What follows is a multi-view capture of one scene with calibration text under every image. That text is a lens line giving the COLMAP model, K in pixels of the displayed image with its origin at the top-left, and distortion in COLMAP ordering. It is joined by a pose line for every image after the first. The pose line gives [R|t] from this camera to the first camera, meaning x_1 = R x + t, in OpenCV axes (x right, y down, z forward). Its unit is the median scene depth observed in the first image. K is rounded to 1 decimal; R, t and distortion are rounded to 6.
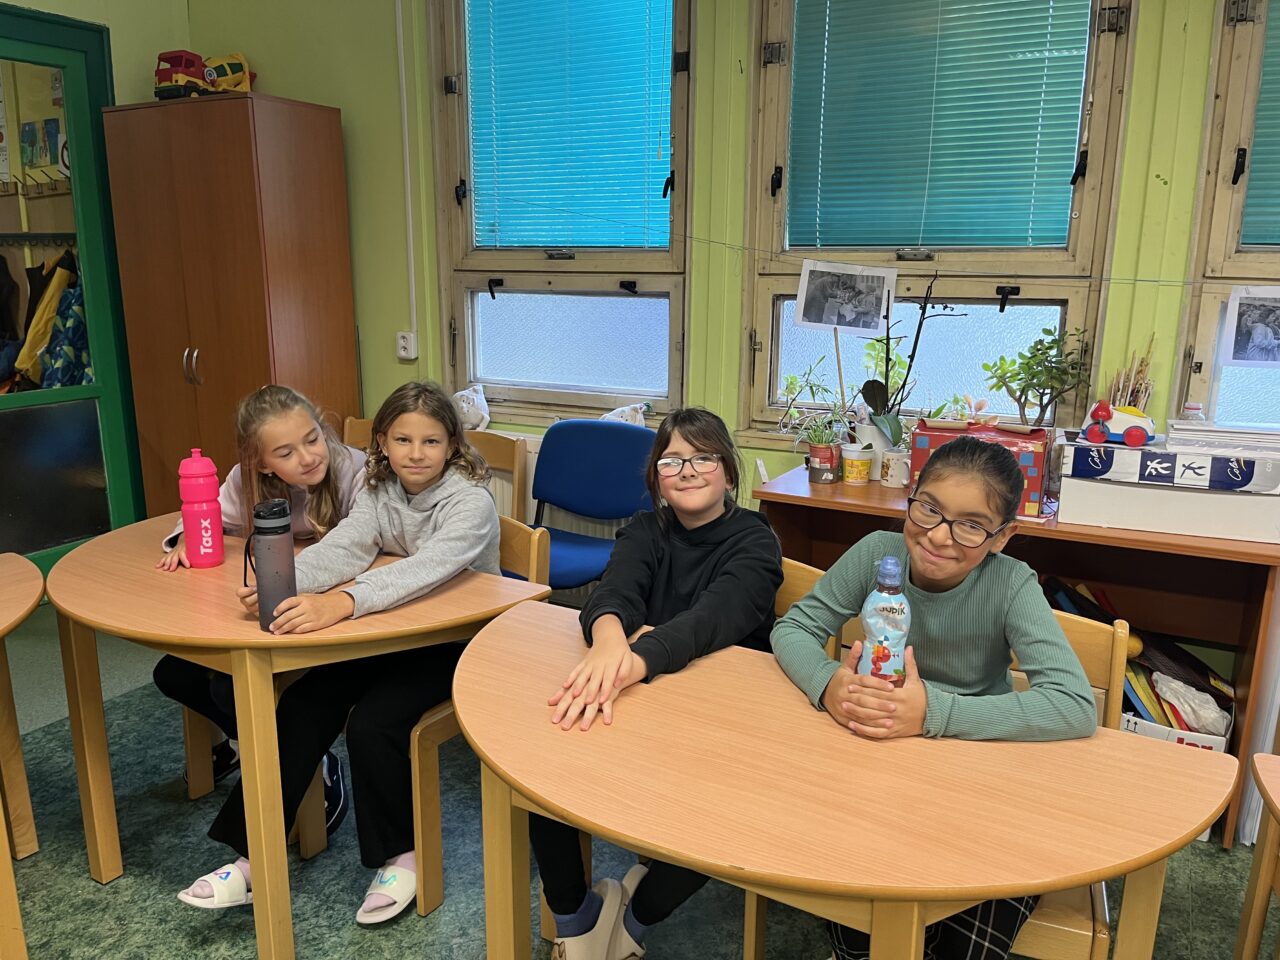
lens RADIAL K [[960.4, 0, 636.1], [0, 960.4, 479.4], [0, 0, 1]] dist [0.077584, -0.110371]
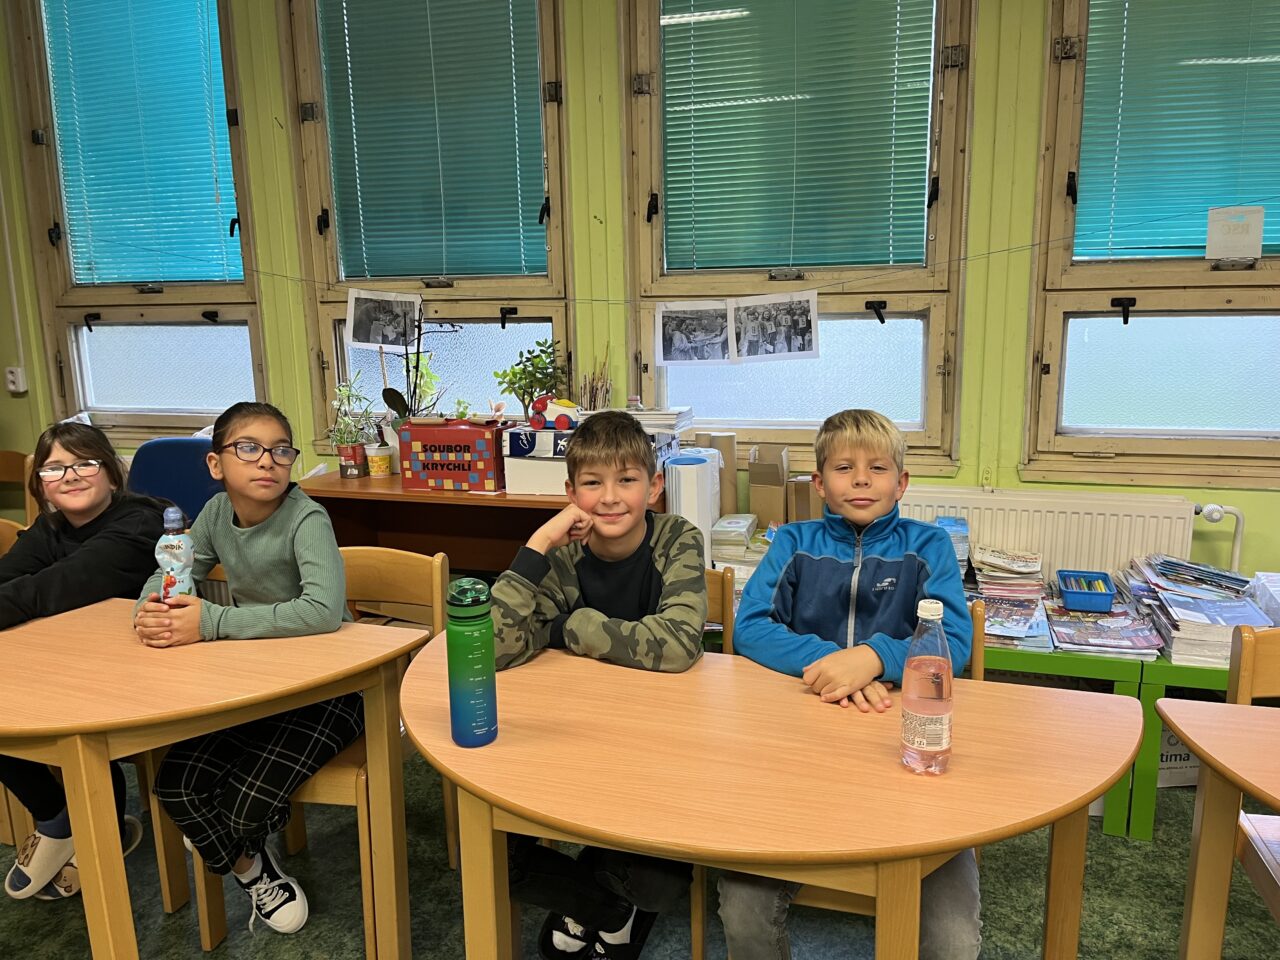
lens RADIAL K [[960.4, 0, 649.5], [0, 960.4, 479.1], [0, 0, 1]] dist [0.077584, -0.110371]
pose [[0.982390, -0.059547, 0.177098, 0.311338], [0.065920, 0.997364, -0.030317, 0.058411], [-0.174826, 0.041458, 0.983726, -0.191405]]
